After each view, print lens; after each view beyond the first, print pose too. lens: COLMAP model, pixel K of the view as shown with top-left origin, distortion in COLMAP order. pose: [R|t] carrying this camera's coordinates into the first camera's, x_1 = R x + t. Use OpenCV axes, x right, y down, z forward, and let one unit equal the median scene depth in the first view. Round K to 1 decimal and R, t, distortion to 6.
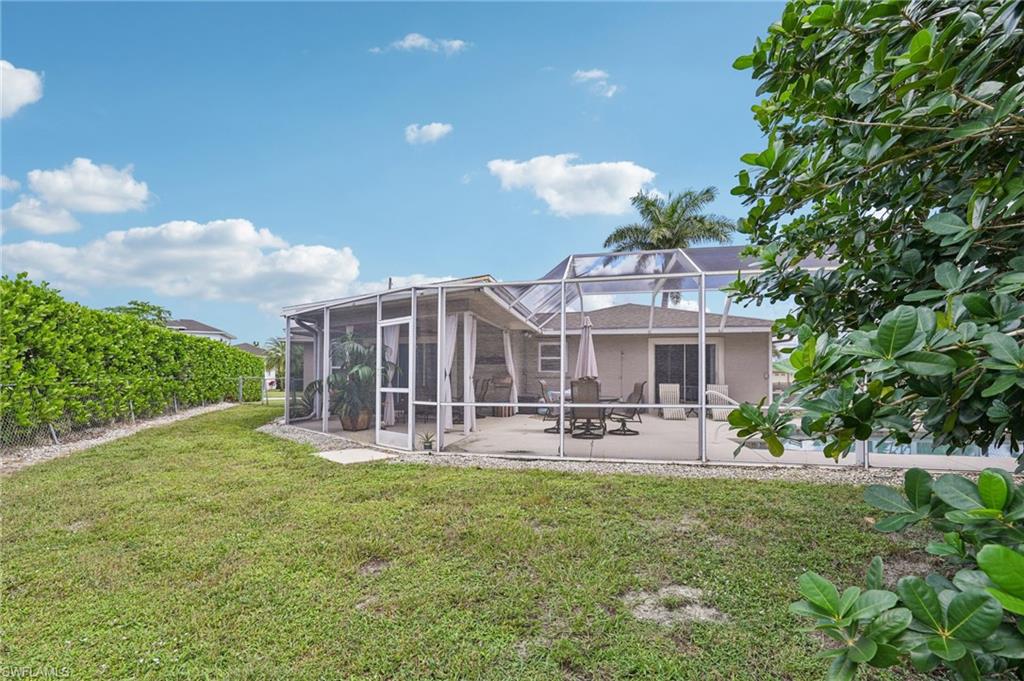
lens RADIAL K [[430.4, 0, 501.5], [0, 430.4, 381.2], [0, 0, 1]] dist [0.000259, 0.000067]
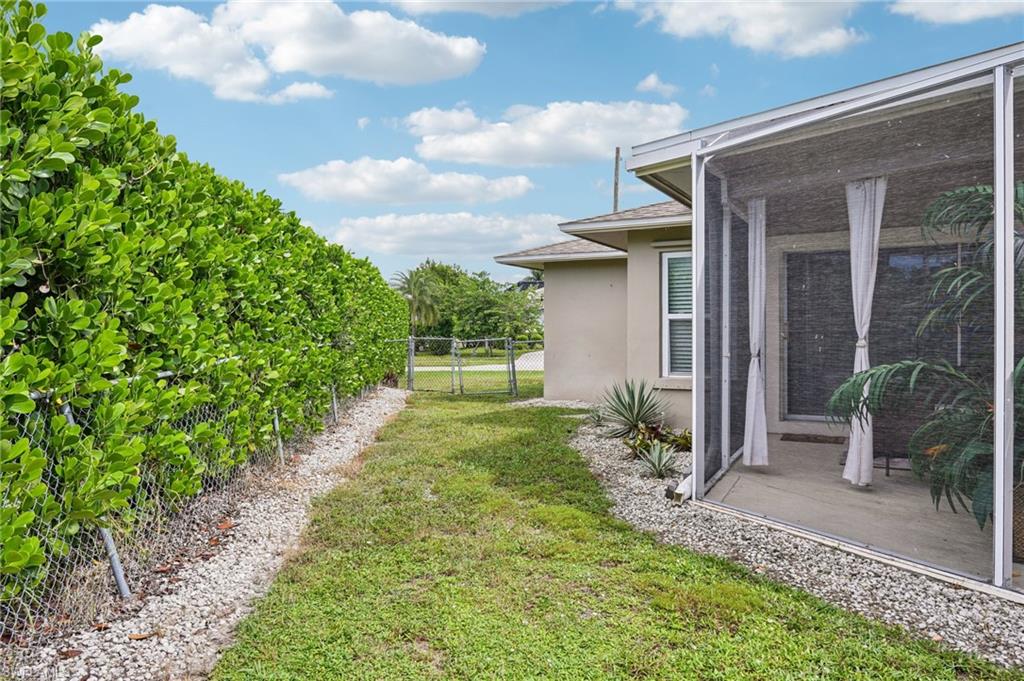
lens RADIAL K [[696.8, 0, 512.0], [0, 696.8, 340.5], [0, 0, 1]] dist [0.003057, -0.001330]
pose [[0.956330, -0.004087, -0.292261, -0.566970], [0.006084, 0.999964, 0.005926, -0.022260], [0.292226, -0.007445, 0.956320, 0.552002]]
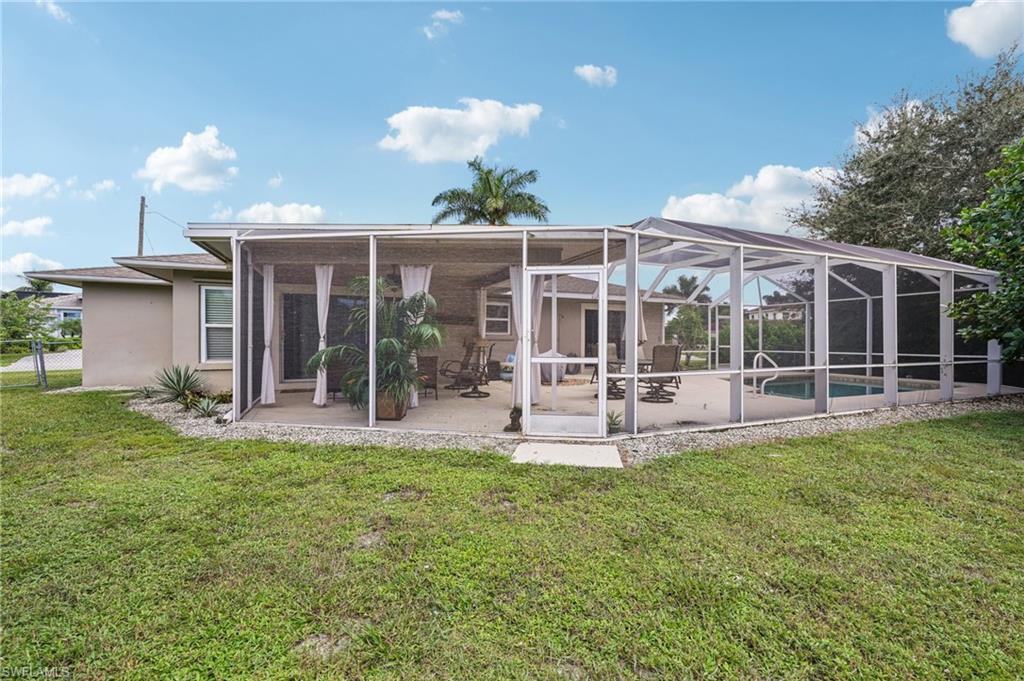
lens RADIAL K [[421.8, 0, 512.0], [0, 421.8, 340.5], [0, 0, 1]] dist [-0.000093, 0.000000]
pose [[0.833016, -0.002651, 0.553243, -0.595621], [0.002714, 0.999996, 0.000705, -0.011881], [-0.553242, 0.000914, 0.833020, 0.353783]]
